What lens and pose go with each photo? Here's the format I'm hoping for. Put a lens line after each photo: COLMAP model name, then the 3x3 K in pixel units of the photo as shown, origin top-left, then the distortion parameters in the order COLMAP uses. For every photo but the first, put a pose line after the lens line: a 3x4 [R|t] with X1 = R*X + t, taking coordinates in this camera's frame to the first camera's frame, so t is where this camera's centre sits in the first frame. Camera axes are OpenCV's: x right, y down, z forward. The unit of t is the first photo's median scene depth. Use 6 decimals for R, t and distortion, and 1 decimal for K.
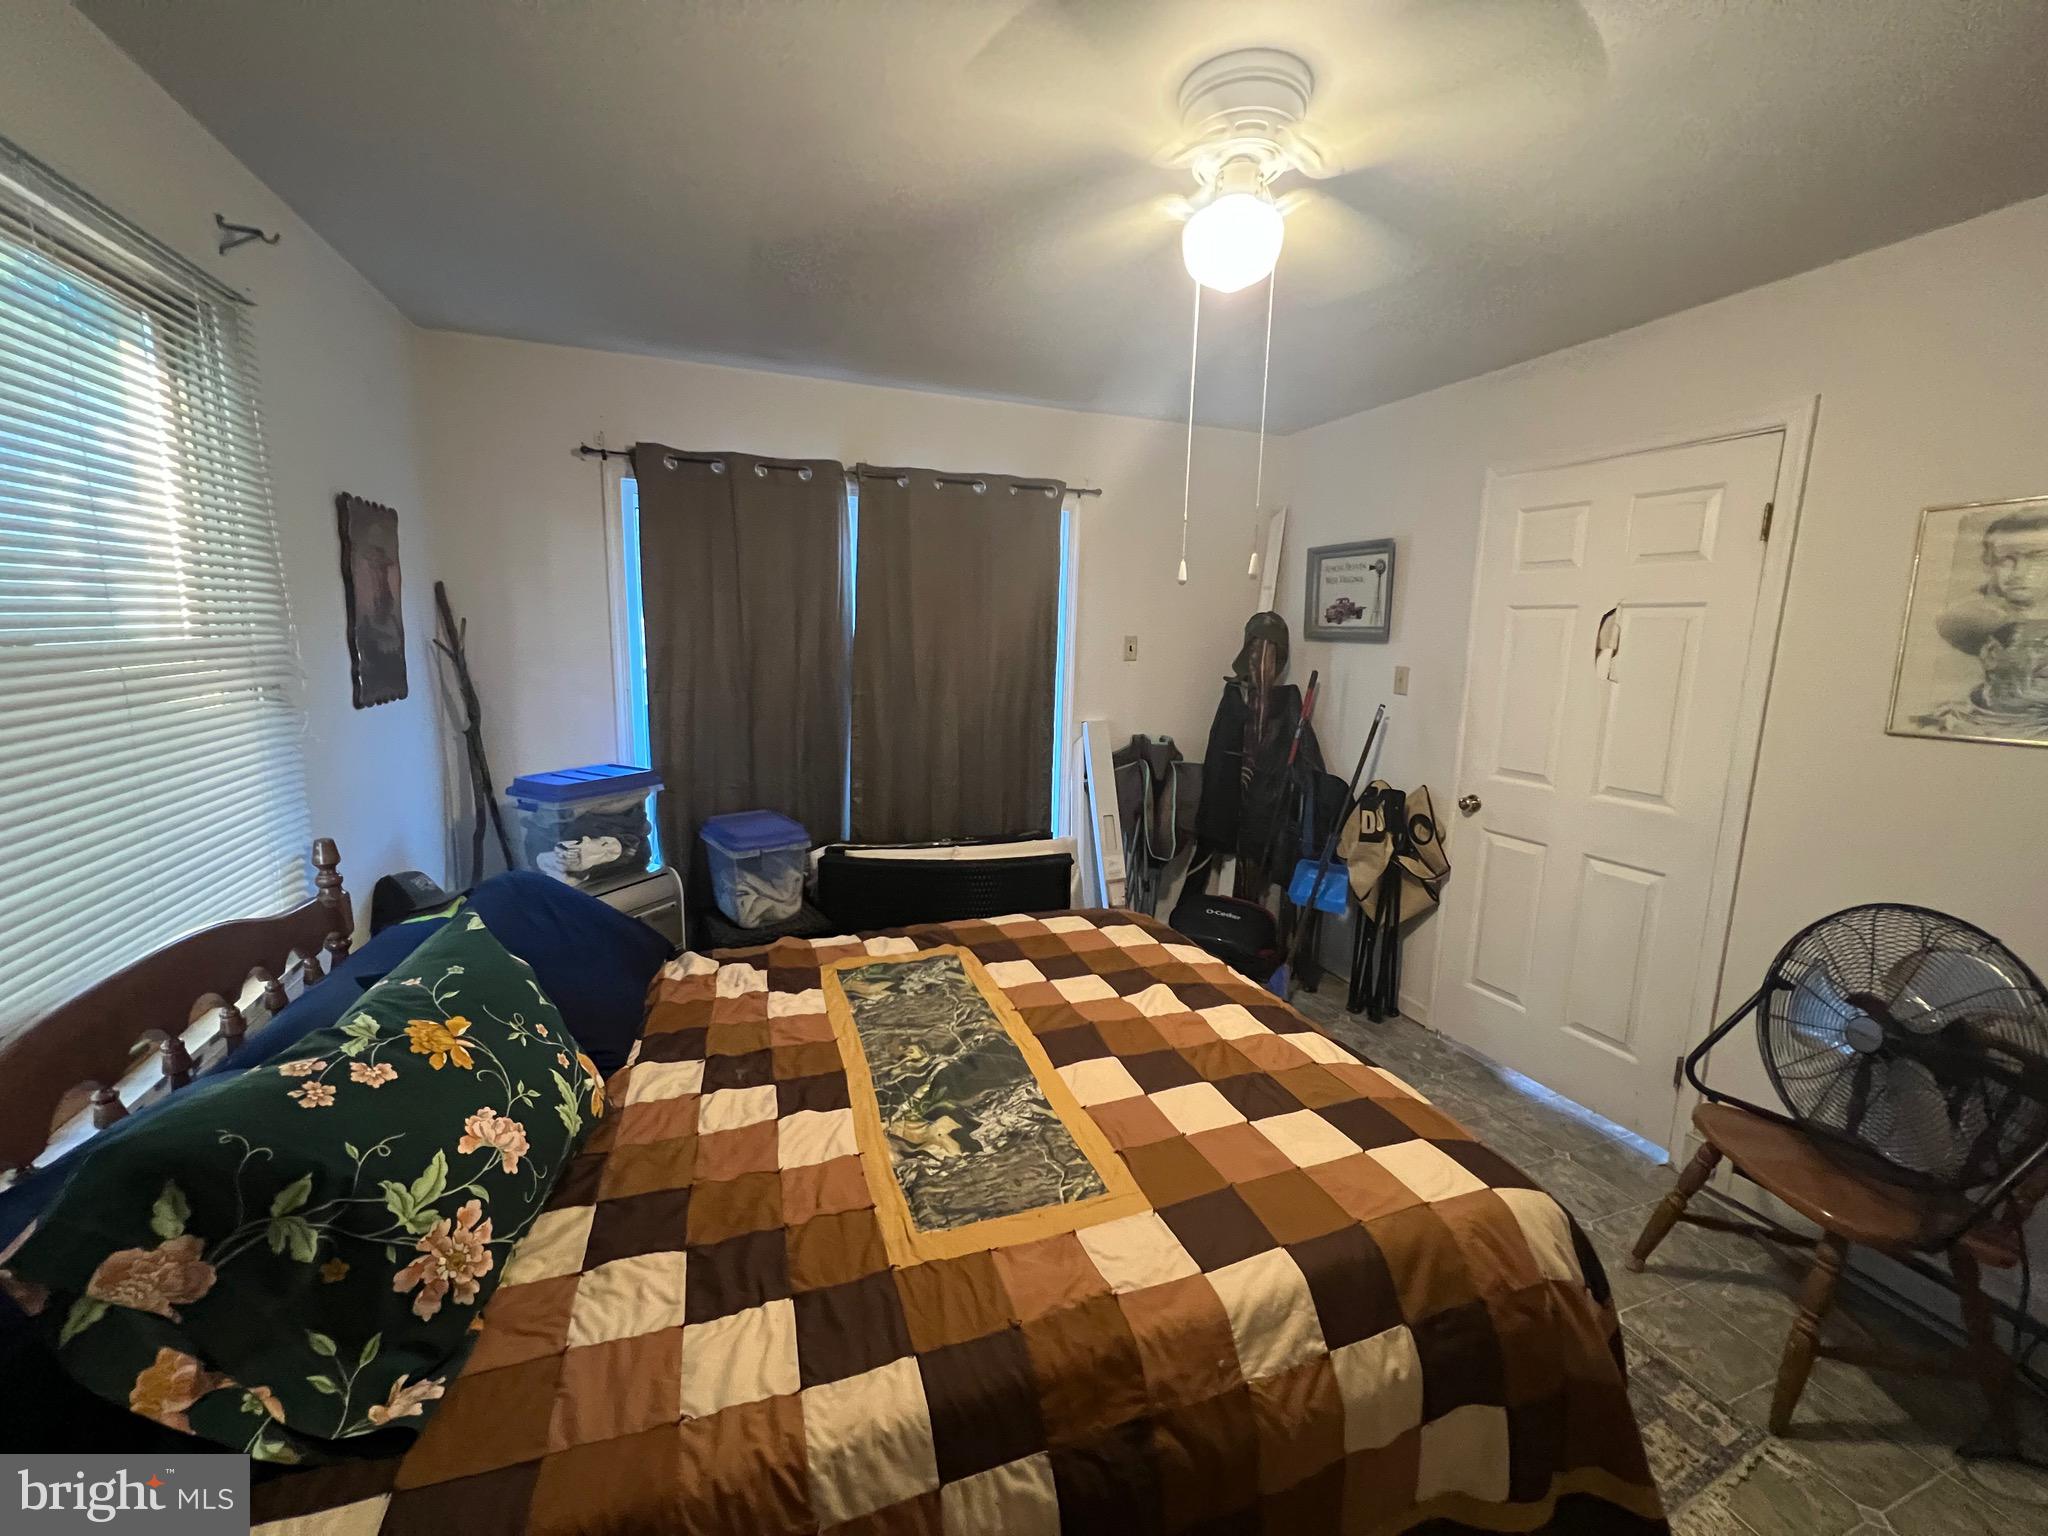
lens RADIAL K [[827.8, 0, 1027.8], [0, 827.8, 760.5], [0, 0, 1]] dist [-0.002357, 0.001349]
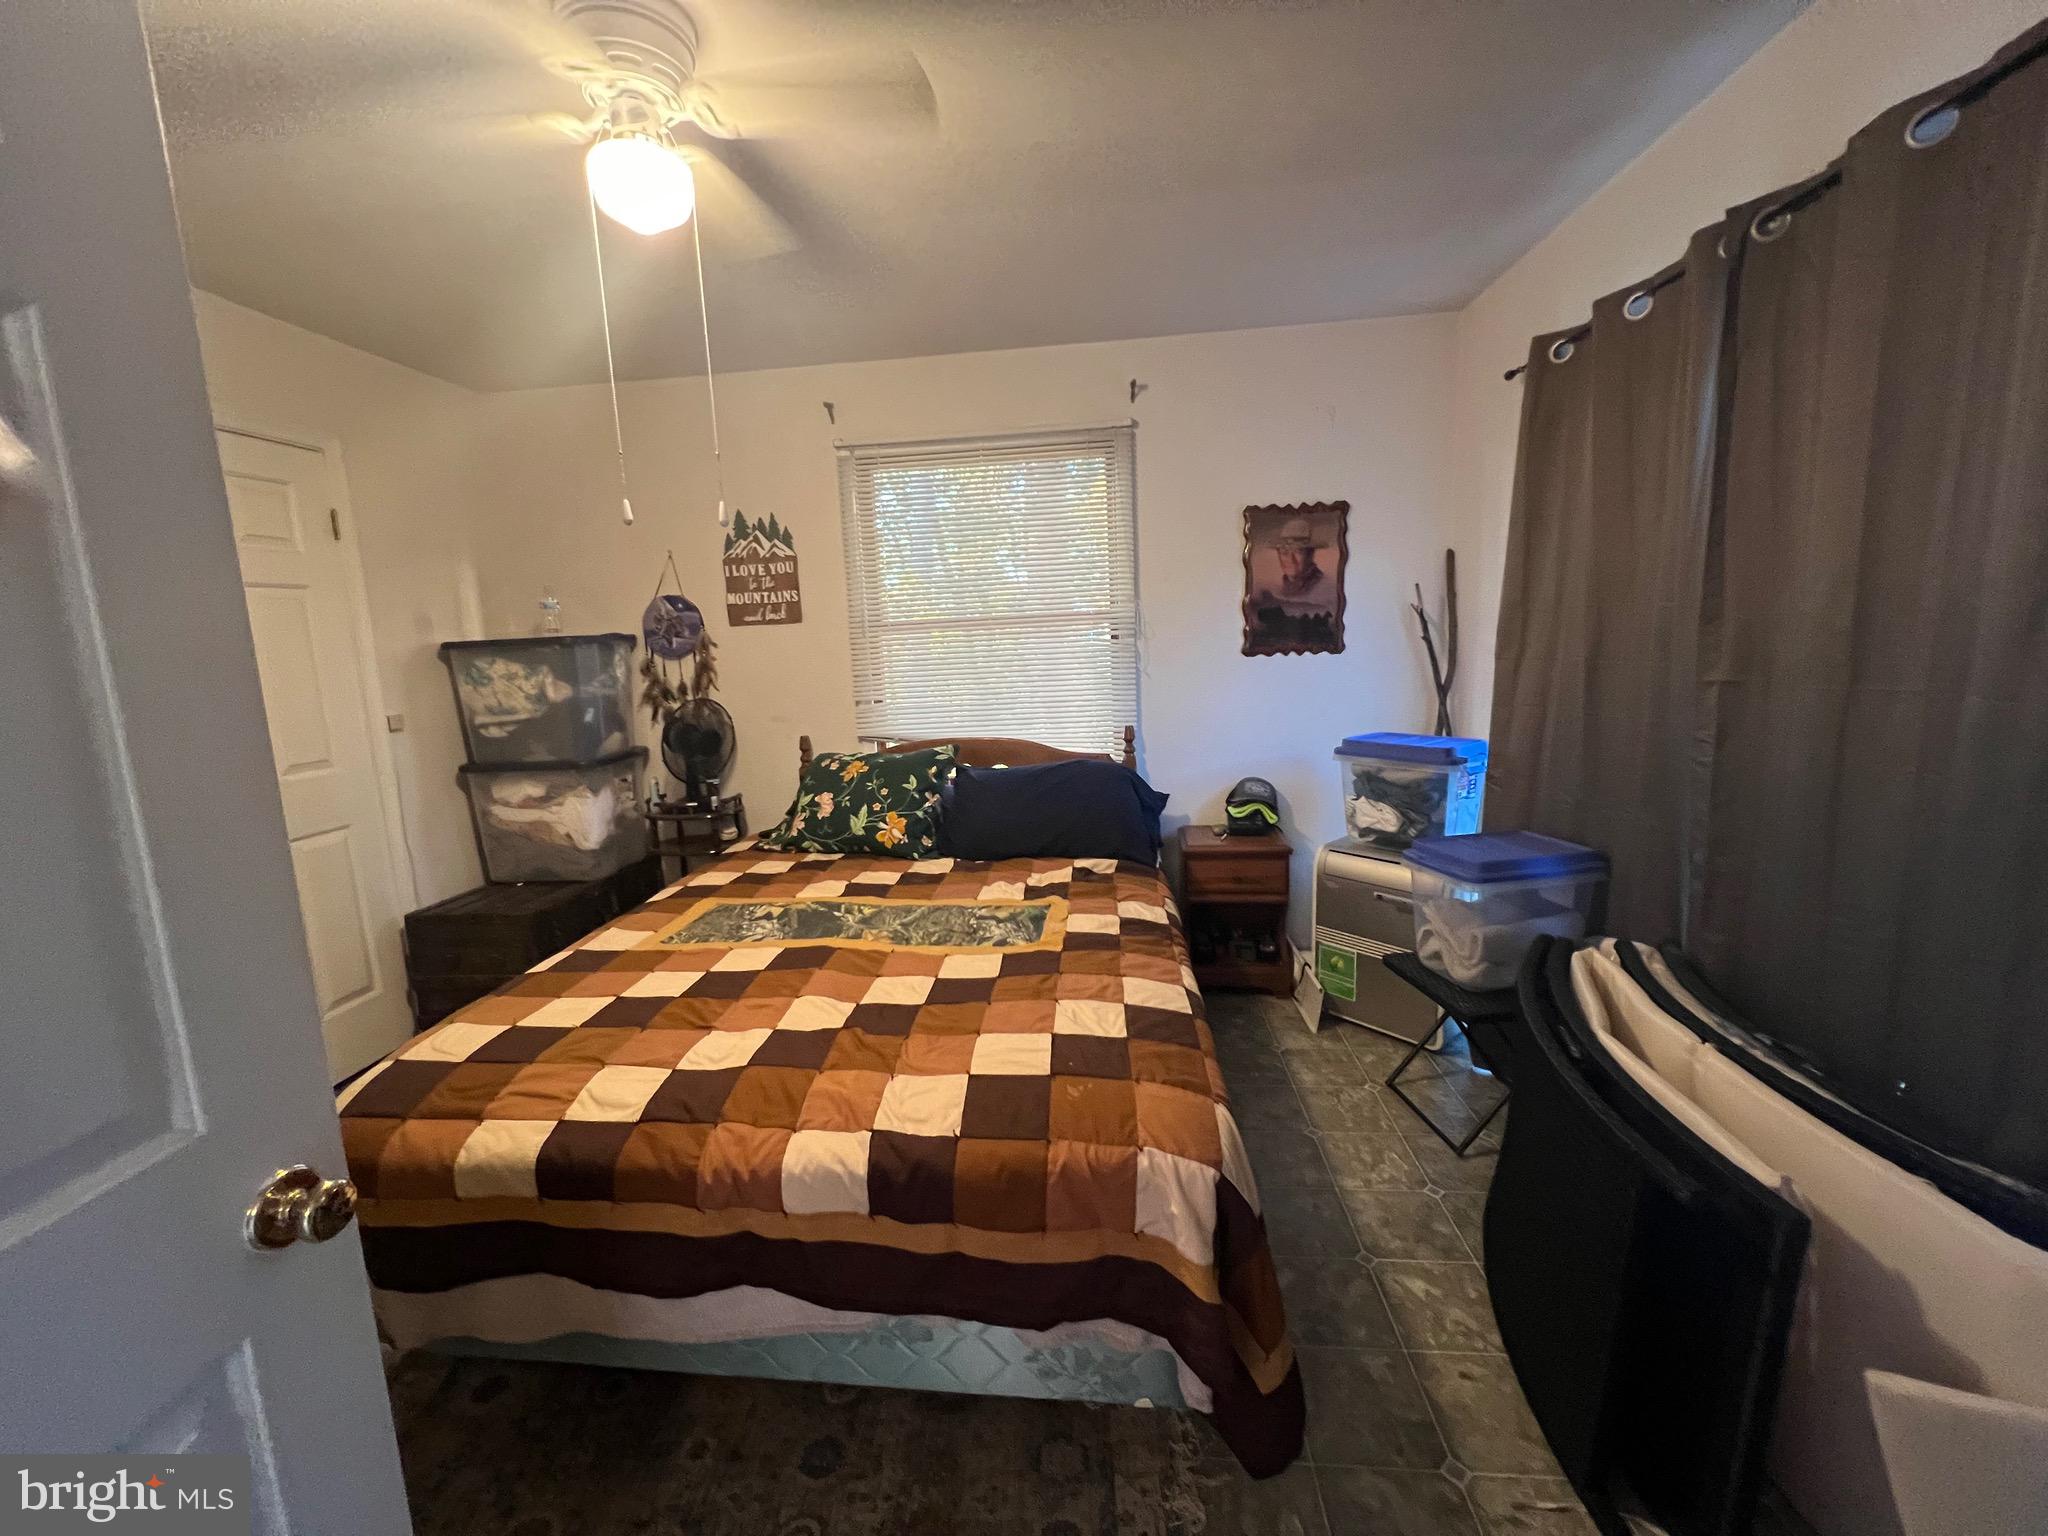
lens RADIAL K [[827.8, 0, 1022.8], [0, 827.8, 766.7], [0, 0, 1]] dist [-0.002357, 0.001349]
pose [[-0.441000, 0.137299, -0.886943, 0.995944], [-0.119261, 0.970502, 0.209532, -0.200043], [0.889548, 0.198181, -0.411617, 1.893137]]
